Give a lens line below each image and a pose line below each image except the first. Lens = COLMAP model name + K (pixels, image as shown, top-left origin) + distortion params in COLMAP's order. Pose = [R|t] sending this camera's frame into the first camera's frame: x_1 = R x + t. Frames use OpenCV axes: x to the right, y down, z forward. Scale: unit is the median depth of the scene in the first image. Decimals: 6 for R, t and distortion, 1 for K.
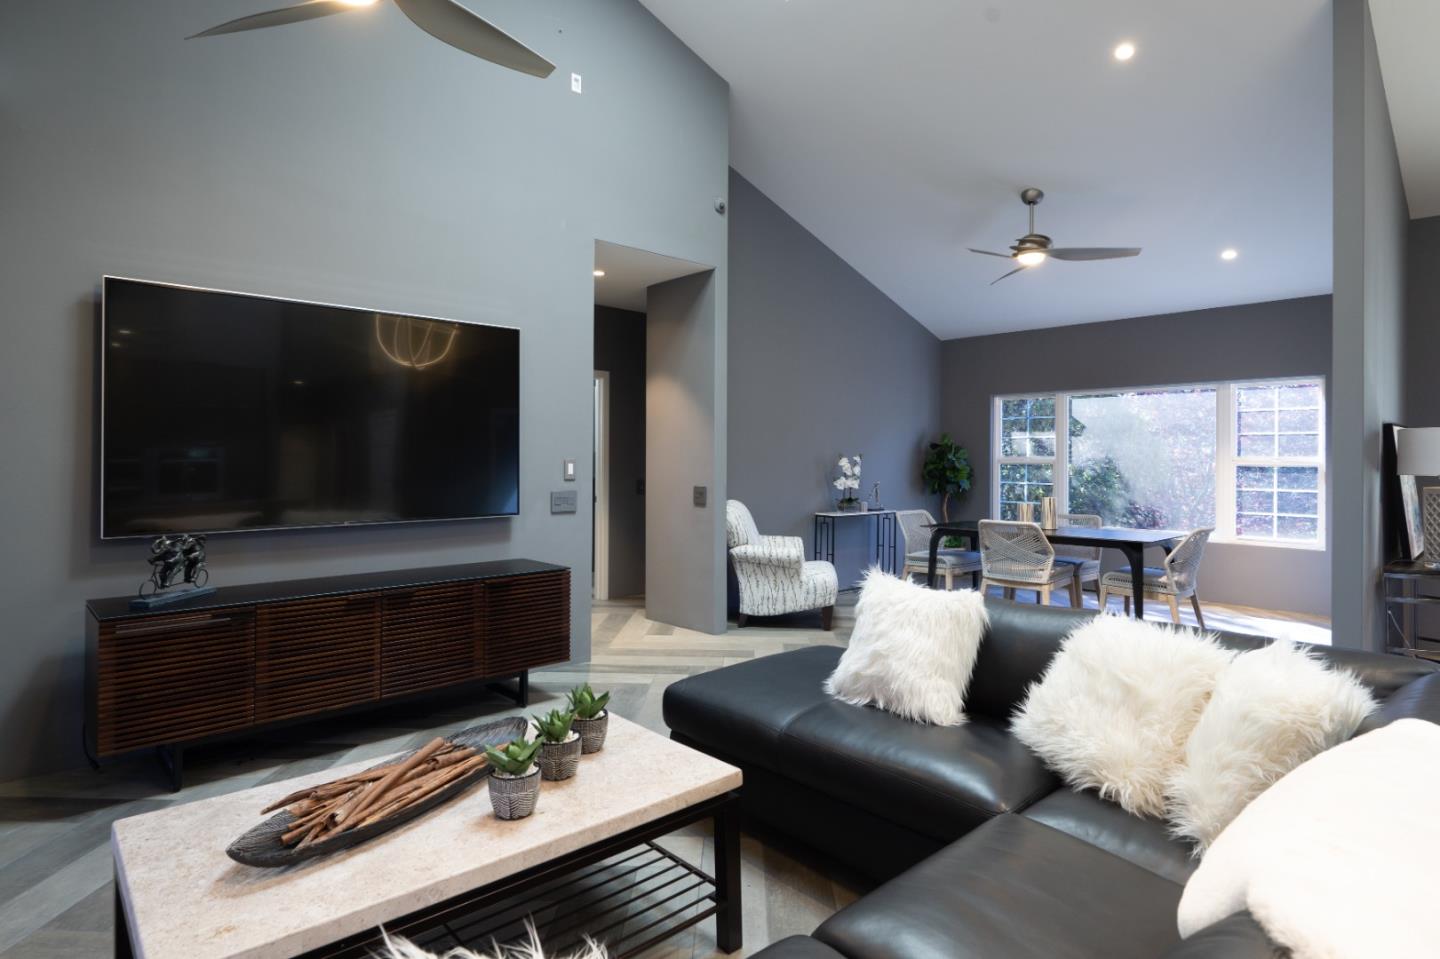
lens RADIAL K [[788.3, 0, 719.9], [0, 788.3, 464.3], [0, 0, 1]] dist [-0.001552, -0.001052]
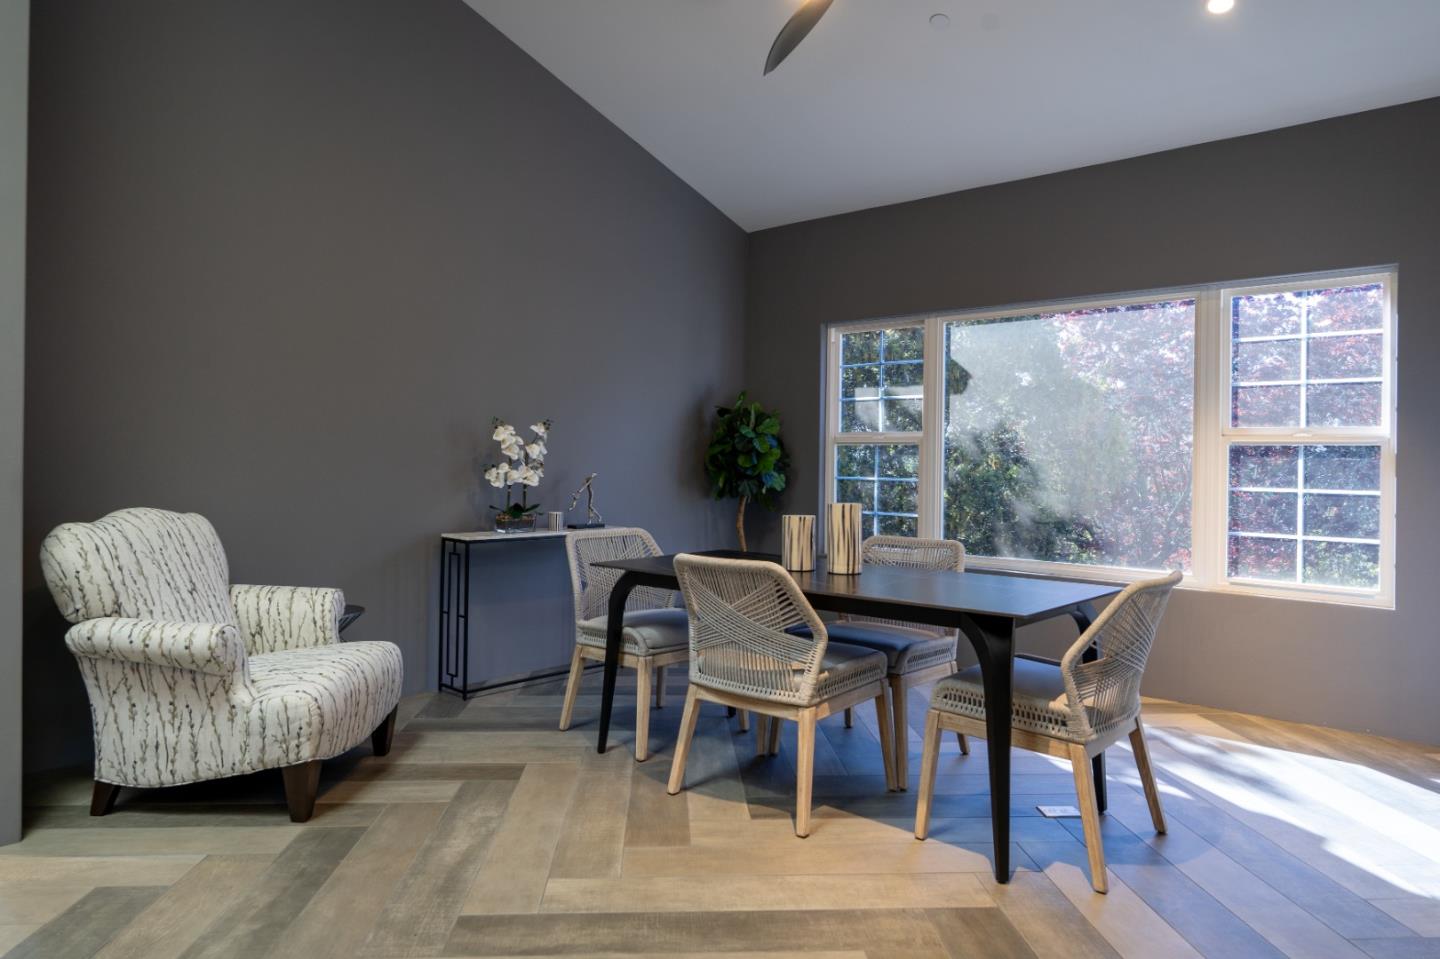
lens RADIAL K [[964.1, 0, 719.8], [0, 964.1, 474.9], [0, 0, 1]] dist [0.007882, 0.005167]
pose [[0.995227, 0.004876, 0.097467, 0.245755], [-0.006062, 0.999911, 0.011878, 0.016165], [-0.097400, -0.012413, 0.995168, 0.377992]]
